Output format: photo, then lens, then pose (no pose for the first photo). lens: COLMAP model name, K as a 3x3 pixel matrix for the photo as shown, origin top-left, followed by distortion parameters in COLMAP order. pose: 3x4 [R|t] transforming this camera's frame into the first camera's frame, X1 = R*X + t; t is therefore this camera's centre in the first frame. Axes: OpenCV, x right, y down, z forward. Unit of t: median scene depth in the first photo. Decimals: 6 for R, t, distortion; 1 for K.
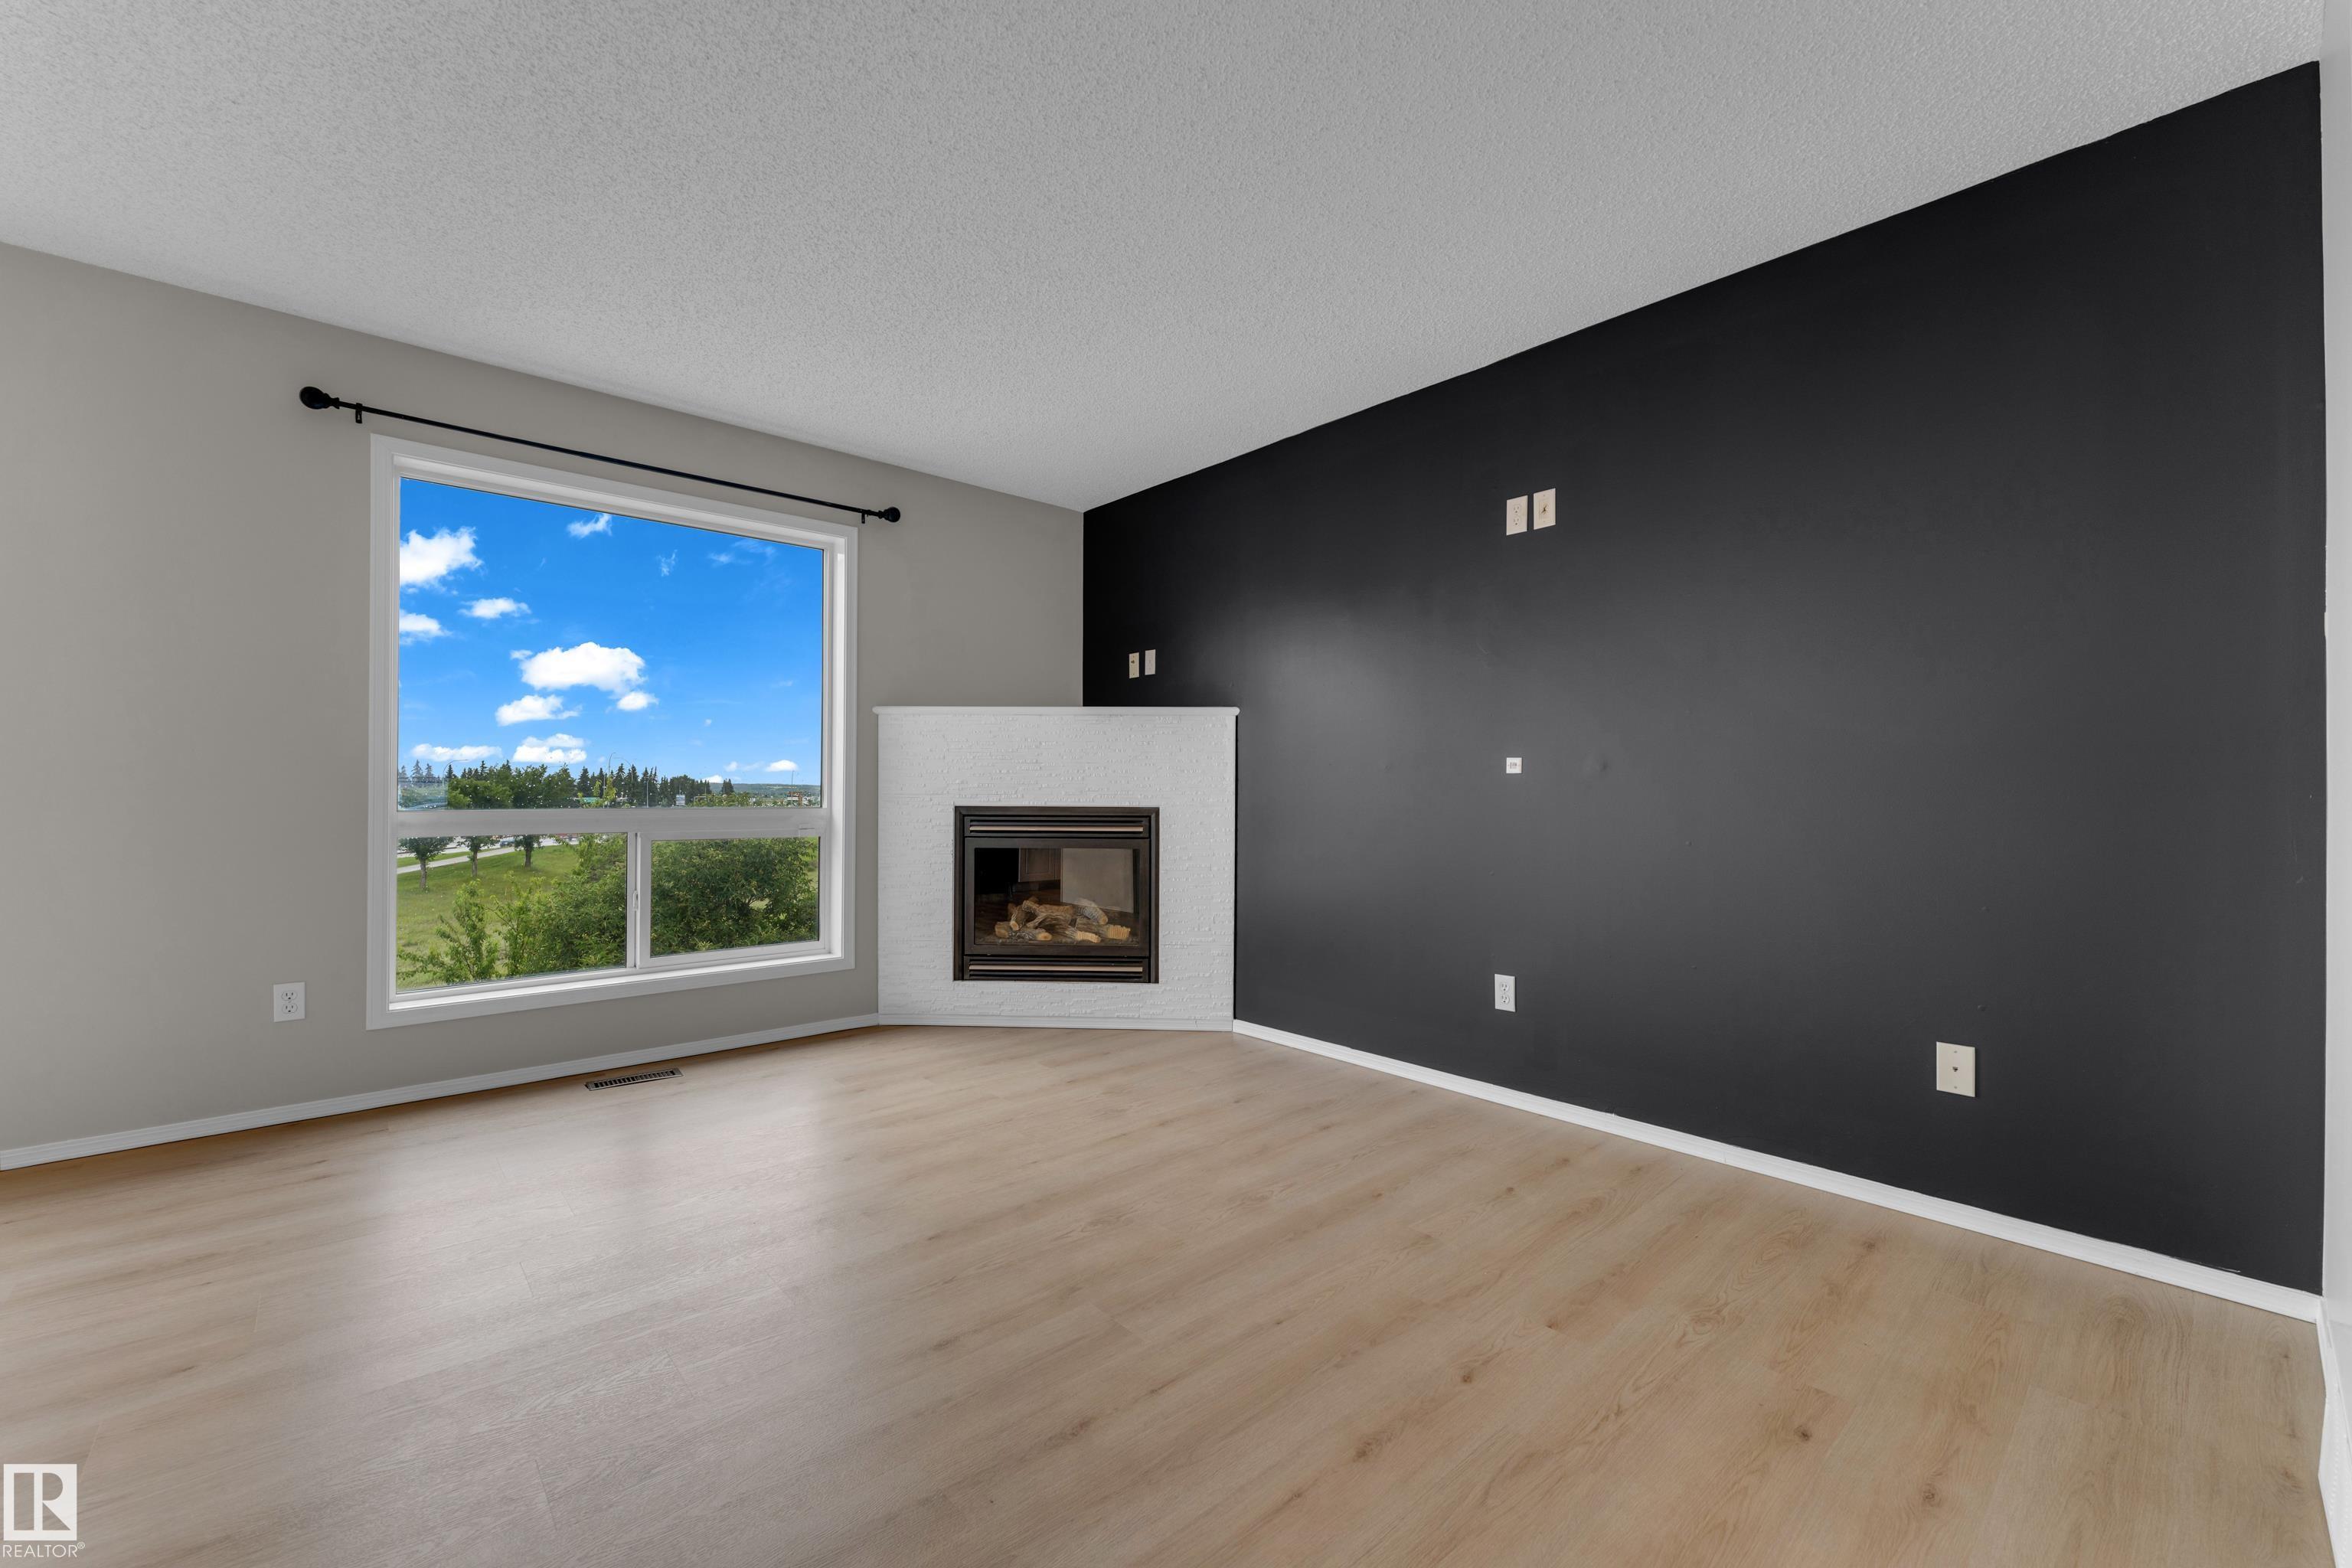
lens RADIAL K [[942.9, 0, 1173.9], [0, 942.9, 788.1], [0, 0, 1]] dist [-0.000431, -0.000216]
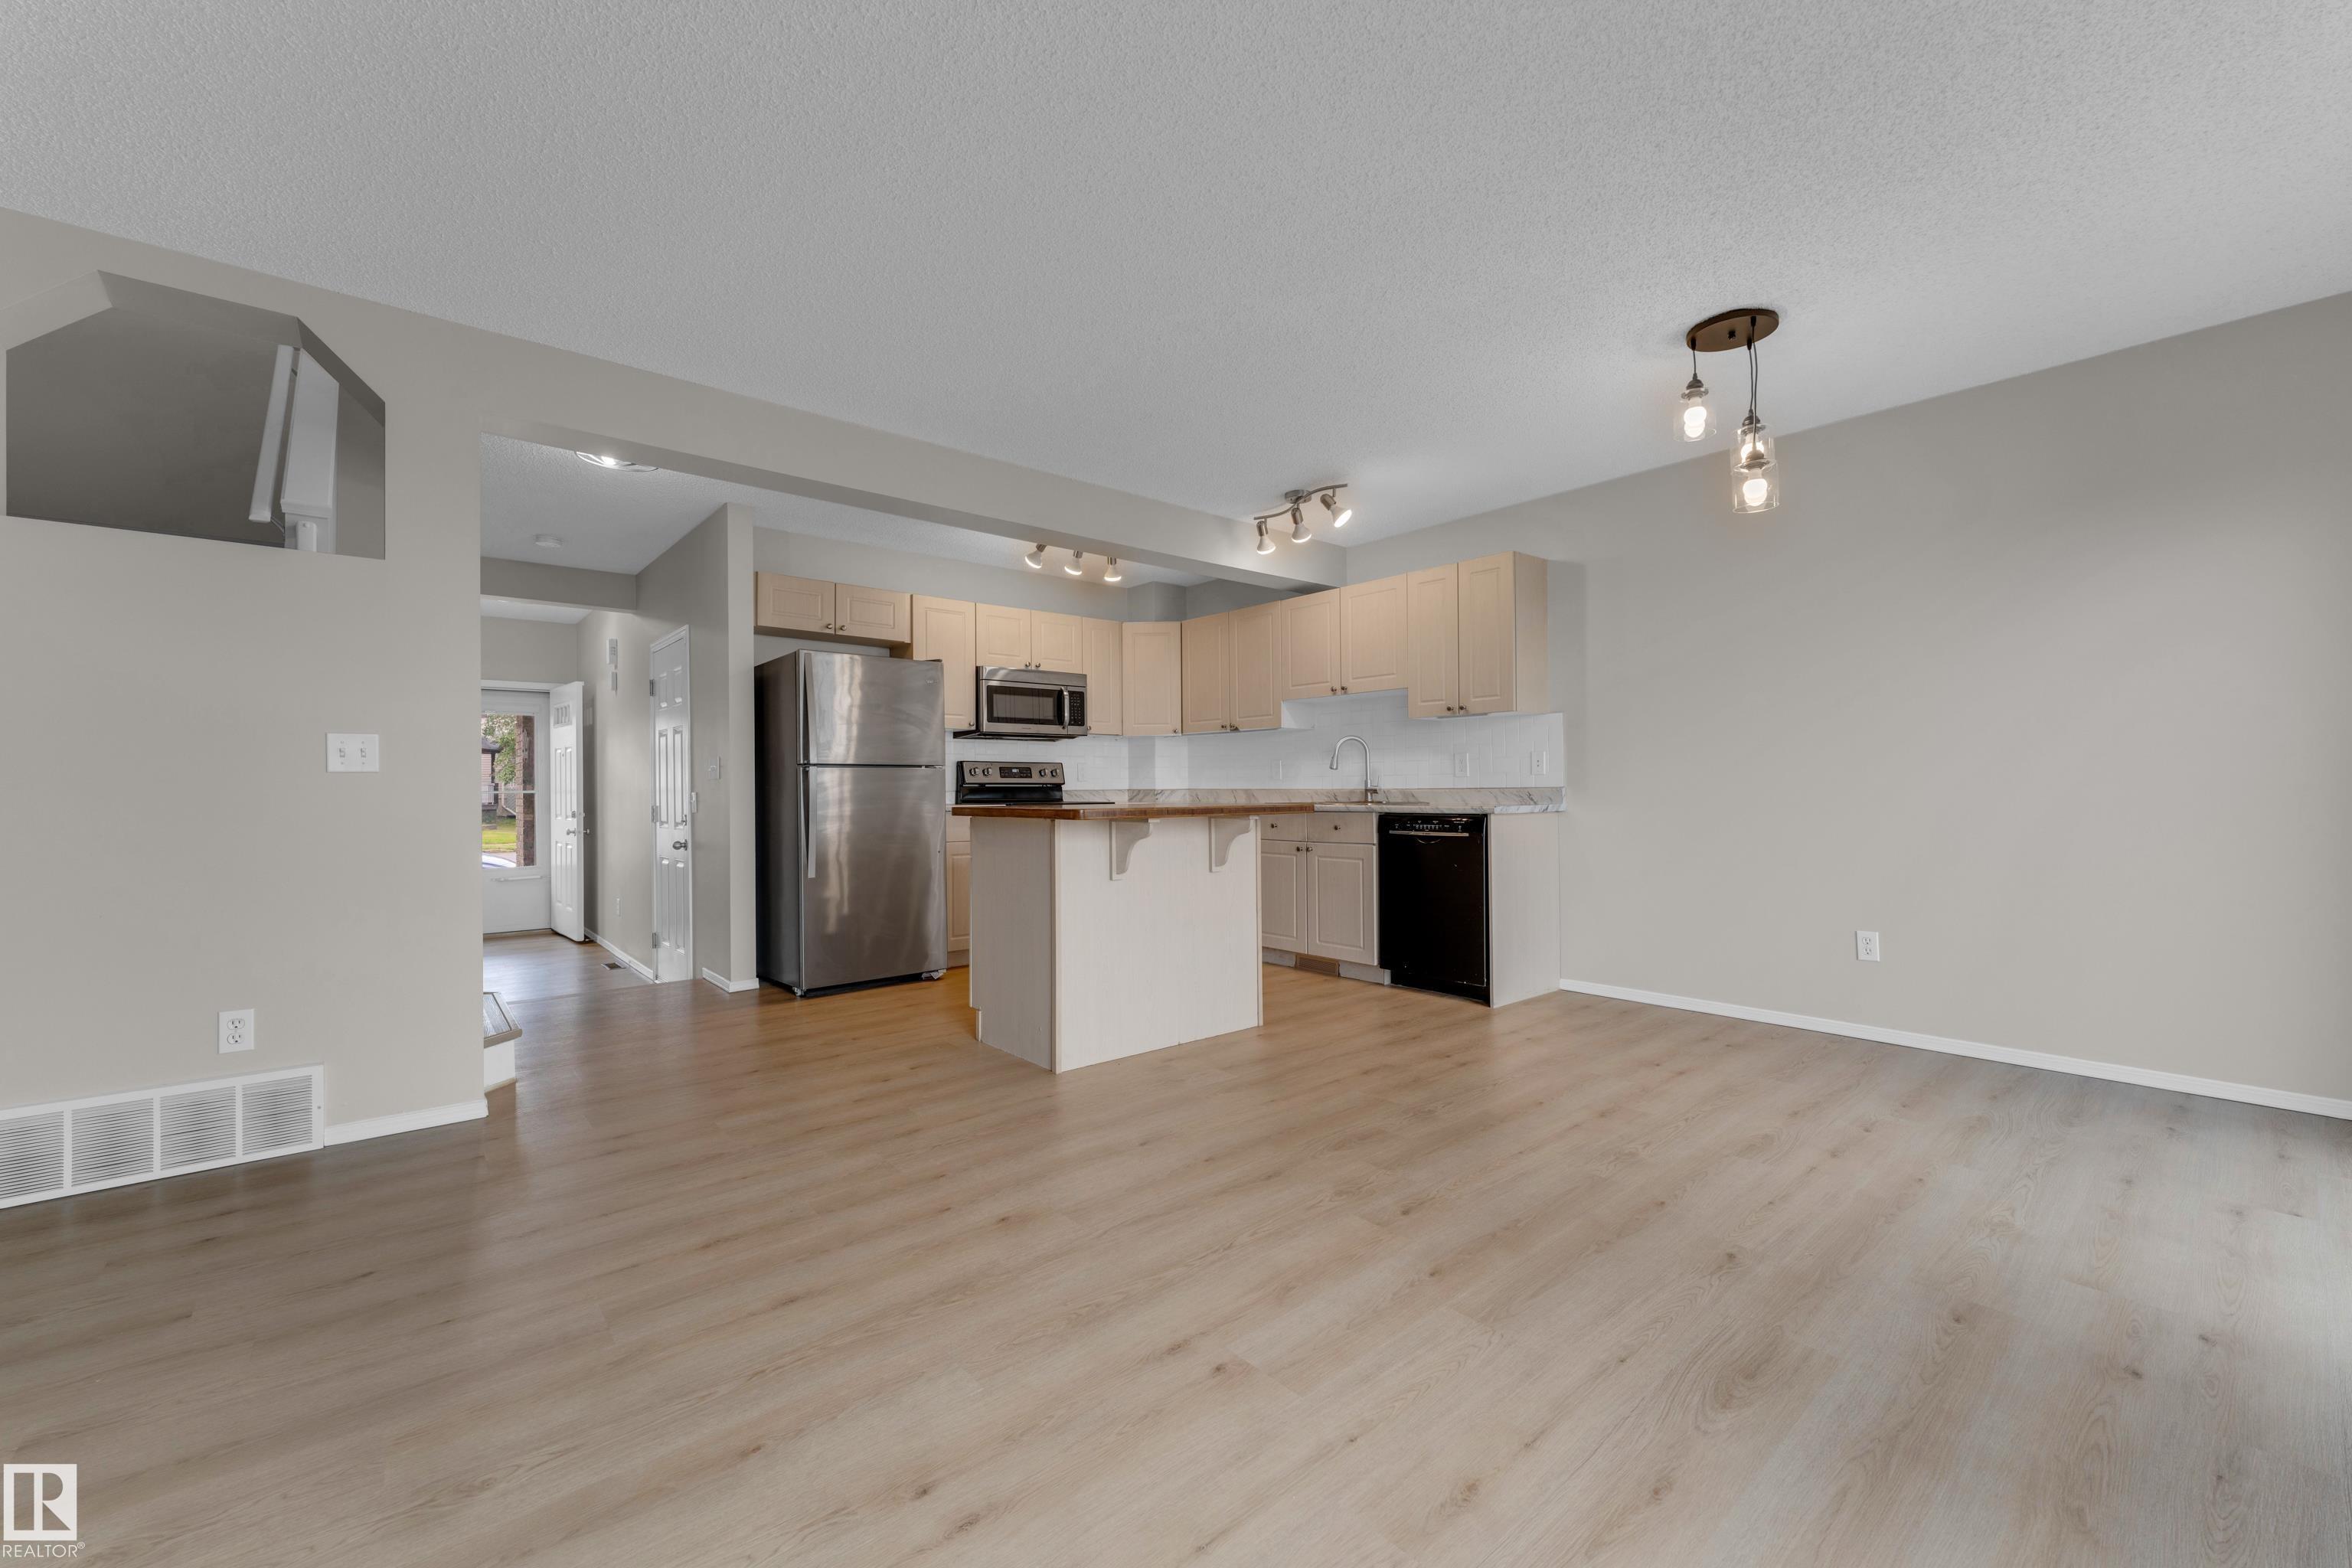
lens RADIAL K [[942.9, 0, 1173.9], [0, 942.9, 788.1], [0, 0, 1]] dist [-0.000431, -0.000216]
pose [[-0.999695, 0.000381, 0.024675, -0.305314], [0.000358, 0.999999, -0.000942, 0.003542], [-0.024676, -0.000933, -0.999695, 0.888525]]
